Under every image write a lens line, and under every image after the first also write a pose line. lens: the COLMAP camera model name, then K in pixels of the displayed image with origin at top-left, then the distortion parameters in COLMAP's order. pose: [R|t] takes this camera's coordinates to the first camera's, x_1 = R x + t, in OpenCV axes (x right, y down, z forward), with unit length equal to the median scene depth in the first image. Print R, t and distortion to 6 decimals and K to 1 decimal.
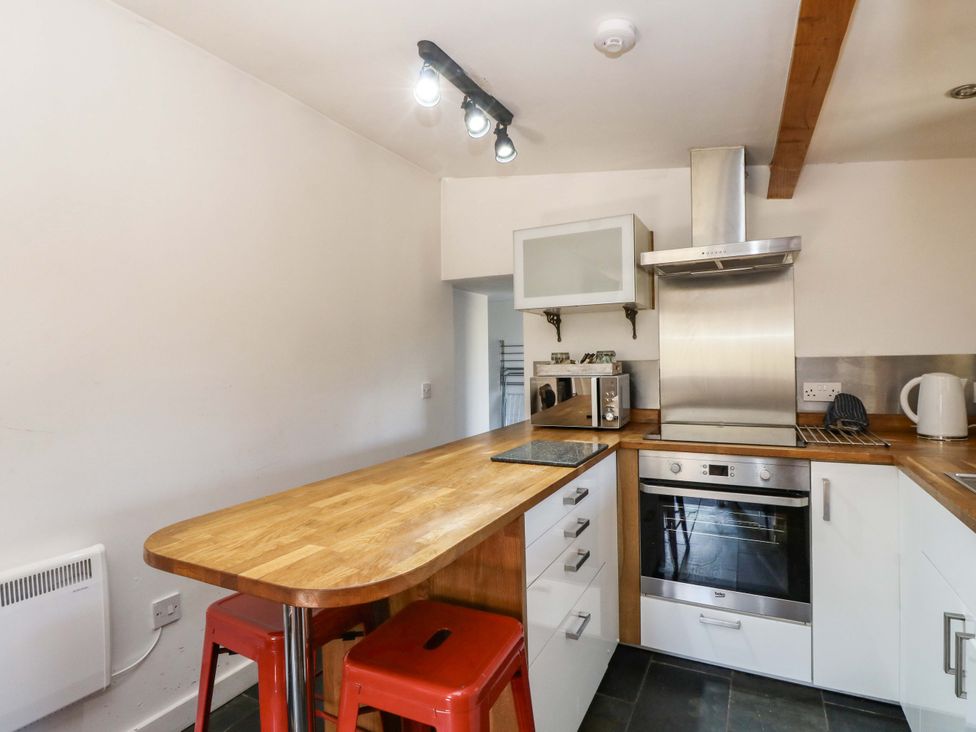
lens RADIAL K [[508.1, 0, 488.0], [0, 508.1, 366.0], [0, 0, 1]] dist [0.001481, -0.014175]
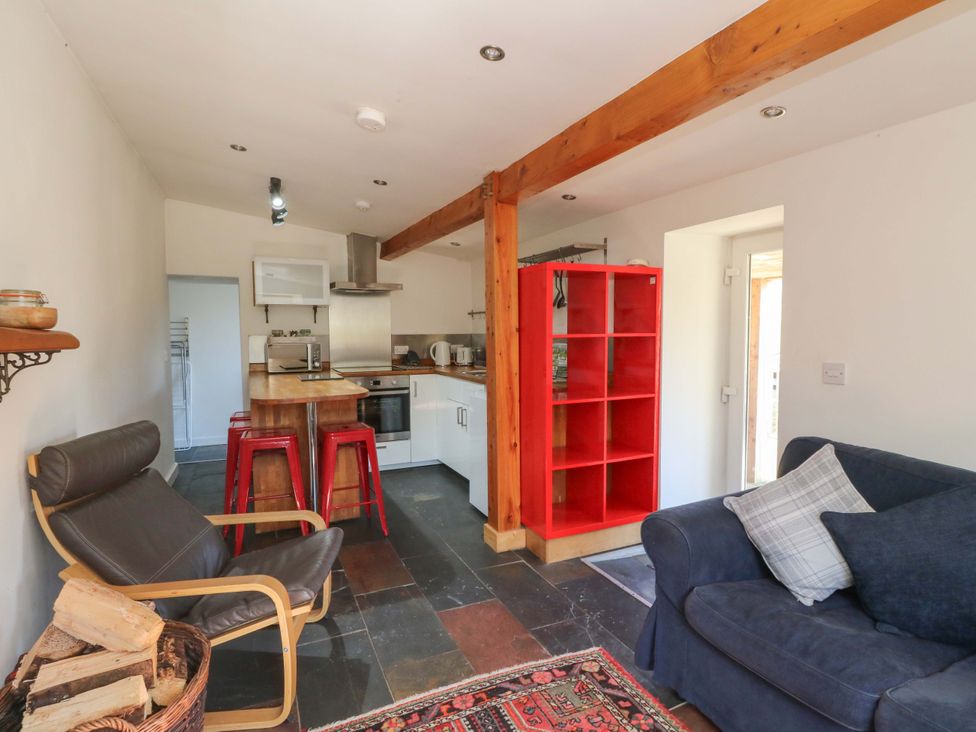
lens RADIAL K [[520.3, 0, 488.0], [0, 520.3, 366.0], [0, 0, 1]] dist [0.001835, -0.014607]
pose [[0.620020, -0.034302, 0.783836, -1.166531], [0.001840, 0.999105, 0.042267, 0.031545], [-0.784584, -0.024764, 0.619528, -0.928716]]
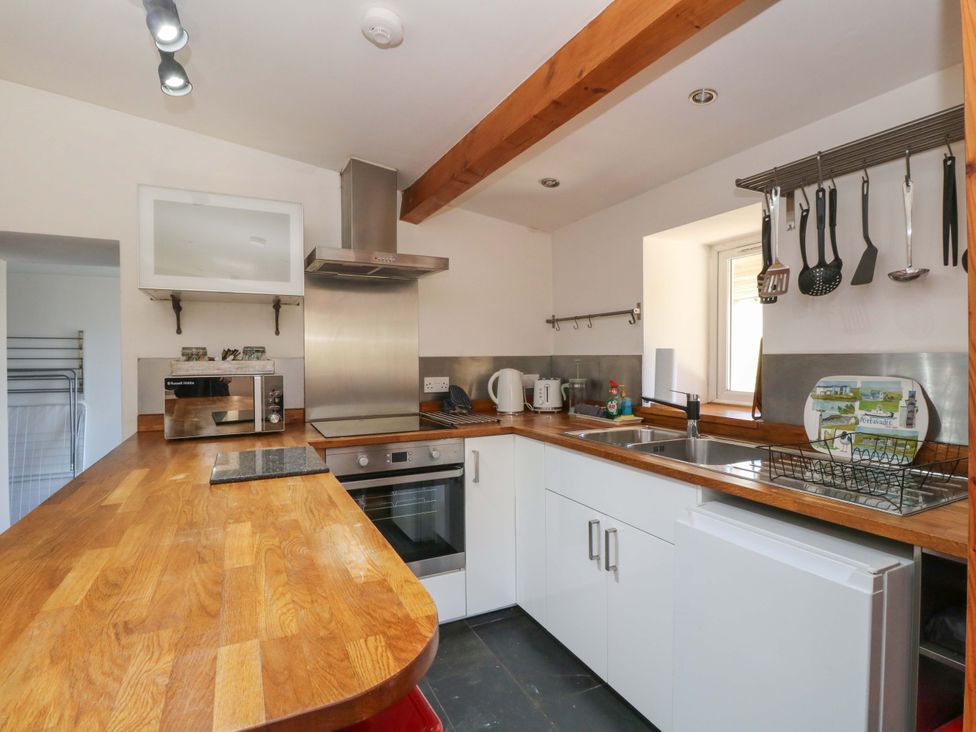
lens RADIAL K [[500.4, 0, 488.0], [0, 500.4, 366.0], [0, 0, 1]] dist [-0.000622, -0.013600]
pose [[0.600960, 0.000648, 0.799279, -0.323247], [0.002917, 0.999991, -0.003005, 0.011403], [-0.799274, 0.004137, 0.600953, 0.202331]]
